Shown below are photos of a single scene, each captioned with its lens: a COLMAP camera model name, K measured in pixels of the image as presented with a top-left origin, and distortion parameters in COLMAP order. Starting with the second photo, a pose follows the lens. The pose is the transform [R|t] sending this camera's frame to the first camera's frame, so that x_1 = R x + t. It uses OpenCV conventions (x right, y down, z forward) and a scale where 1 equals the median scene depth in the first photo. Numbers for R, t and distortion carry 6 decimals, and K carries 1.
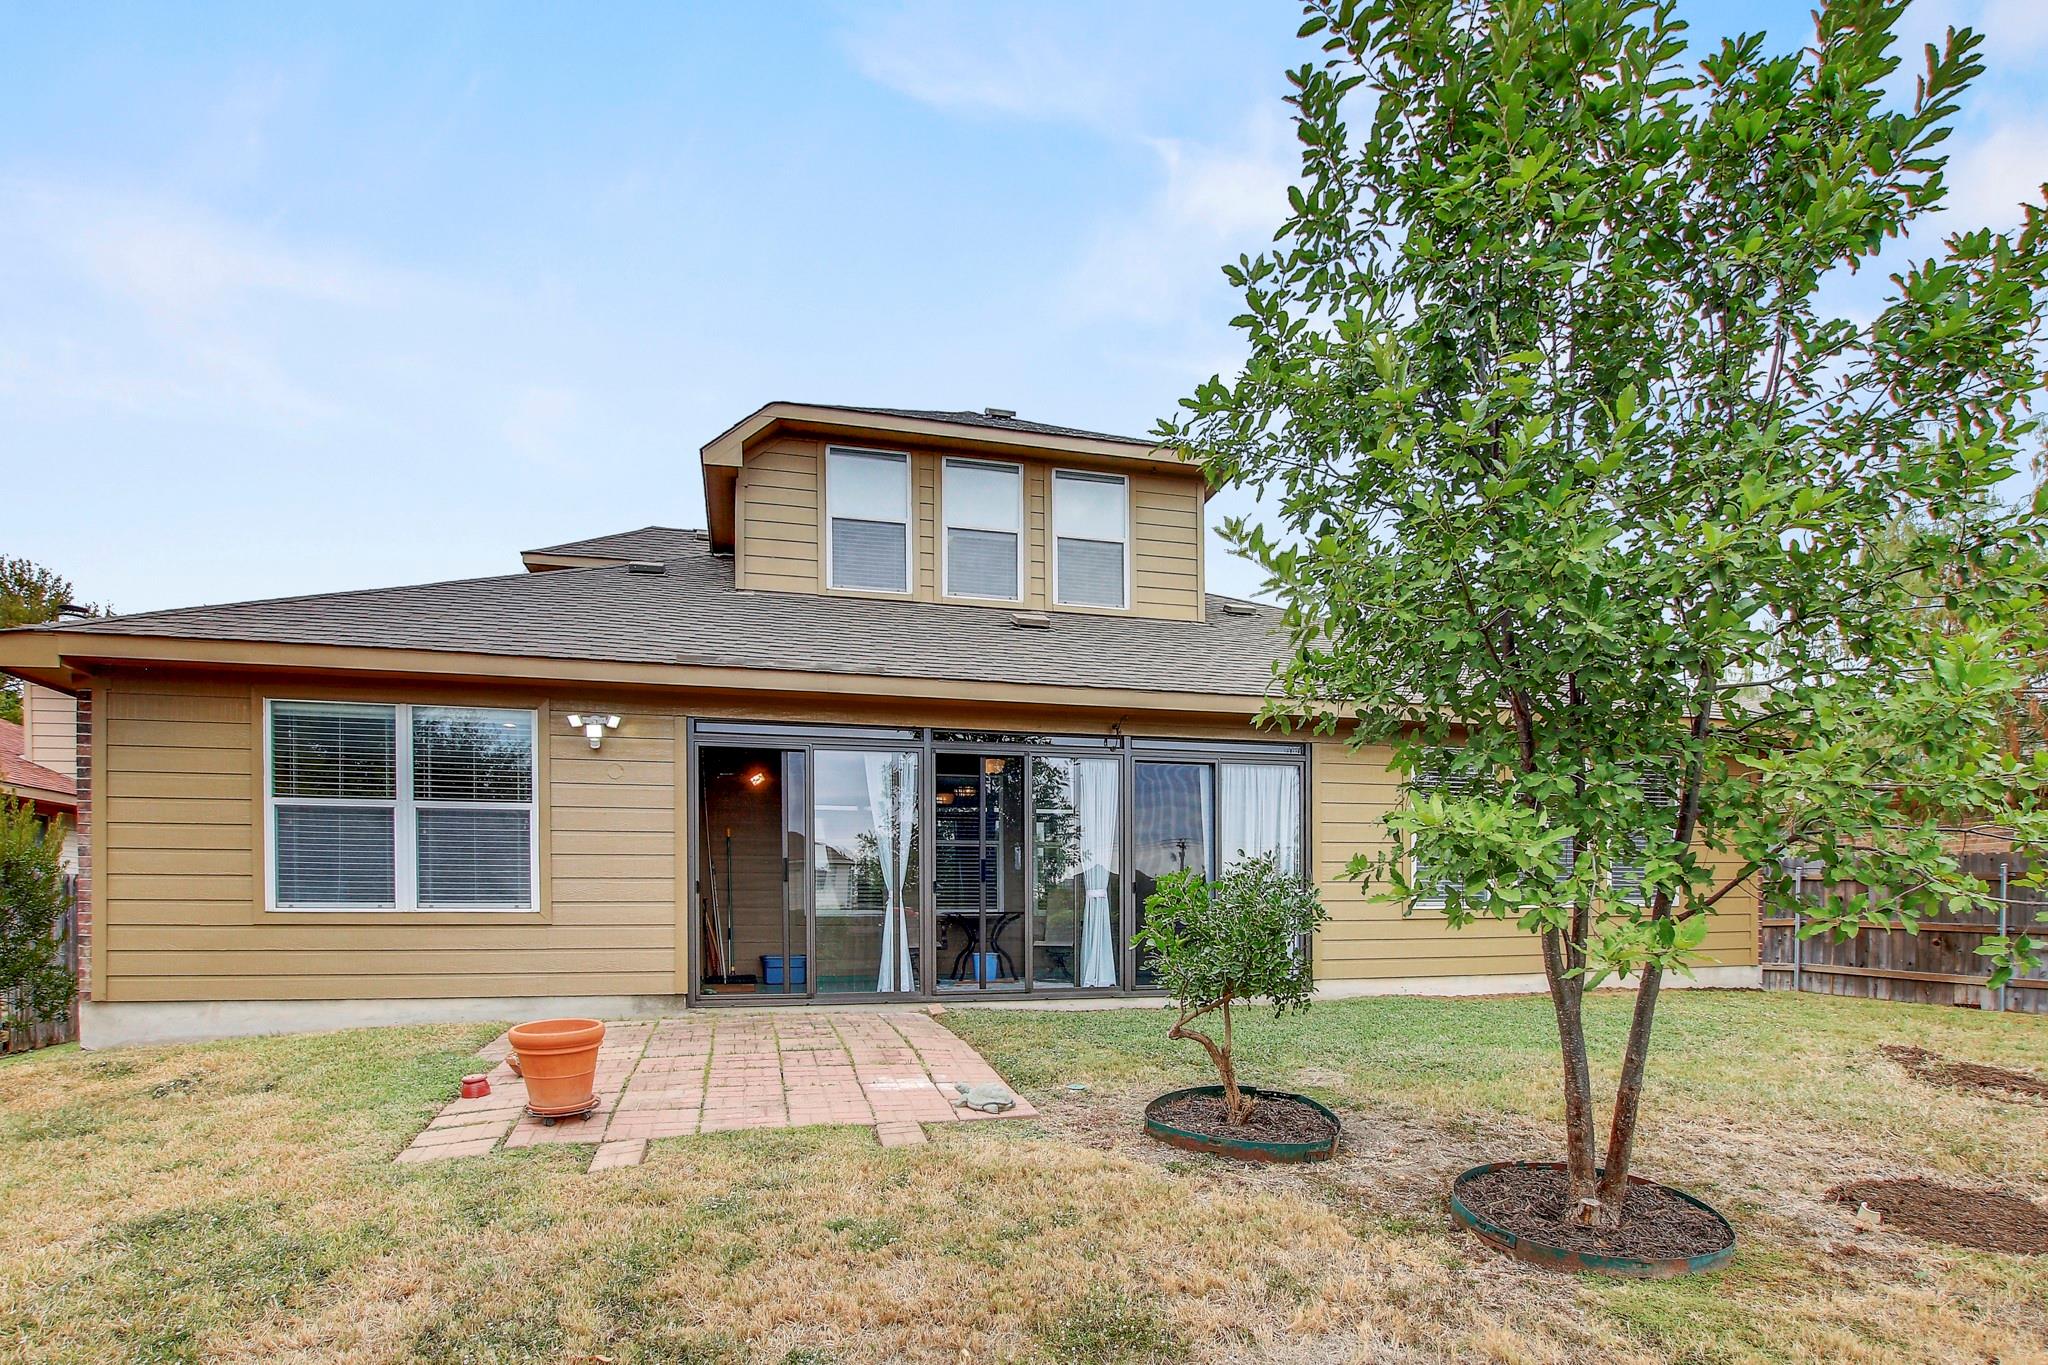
lens RADIAL K [[994.1, 0, 1024.6], [0, 994.1, 779.0], [0, 0, 1]] dist [-0.016362, 0.000130]
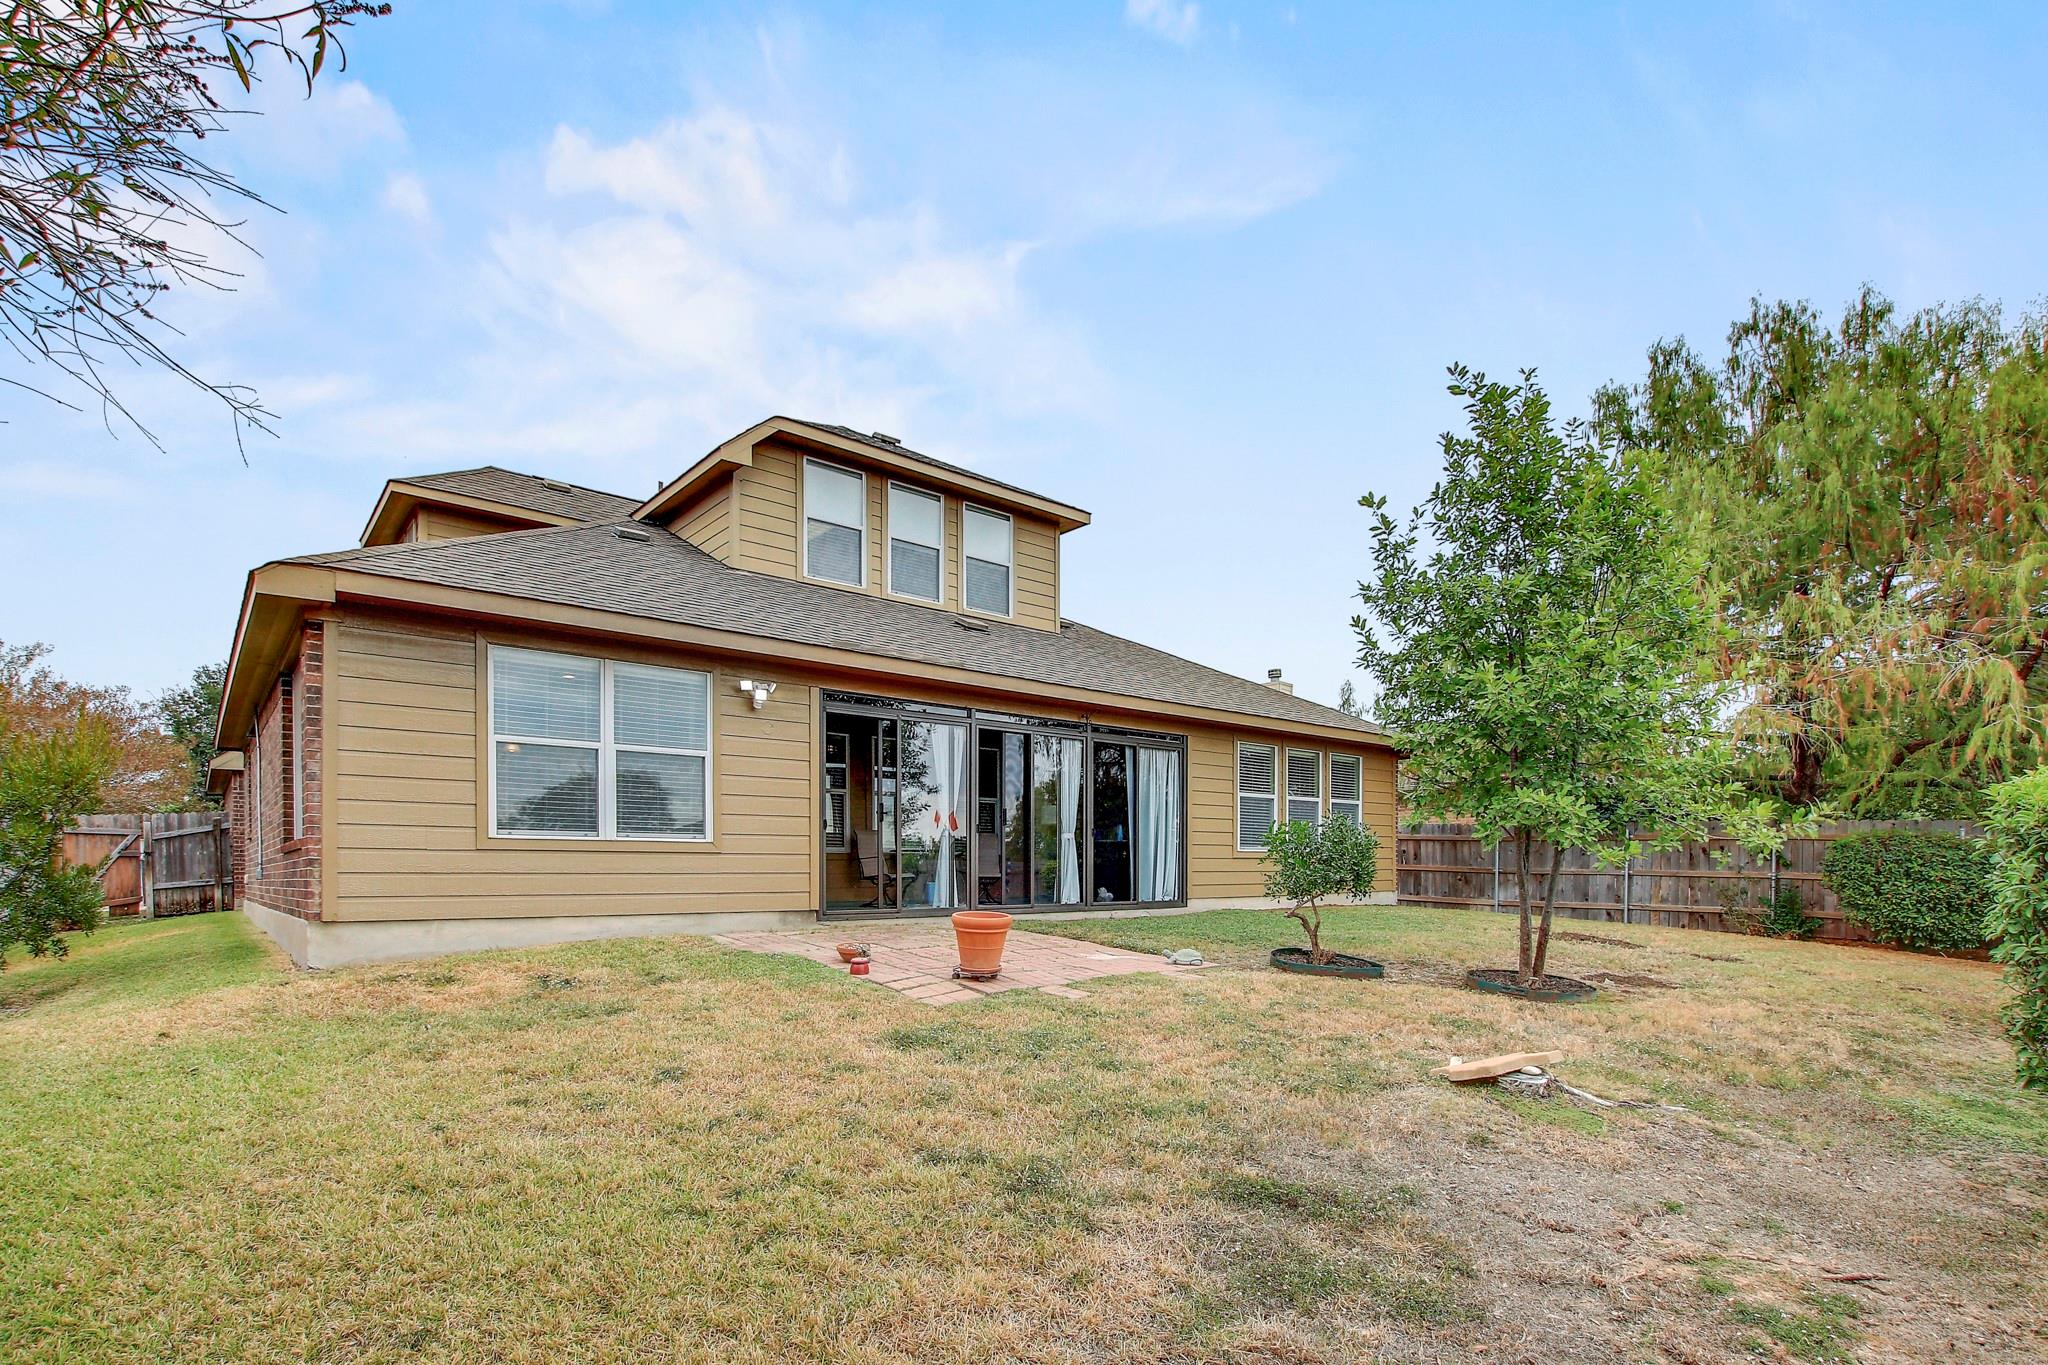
lens RADIAL K [[931.0, 0, 1014.4], [0, 931.0, 699.2], [0, 0, 1]] dist [0.002421, 0.000346]
pose [[0.912271, 0.078517, 0.401992, -0.581816], [-0.062044, 0.996619, -0.053859, -0.000577], [-0.404862, 0.024193, 0.914058, -0.174698]]
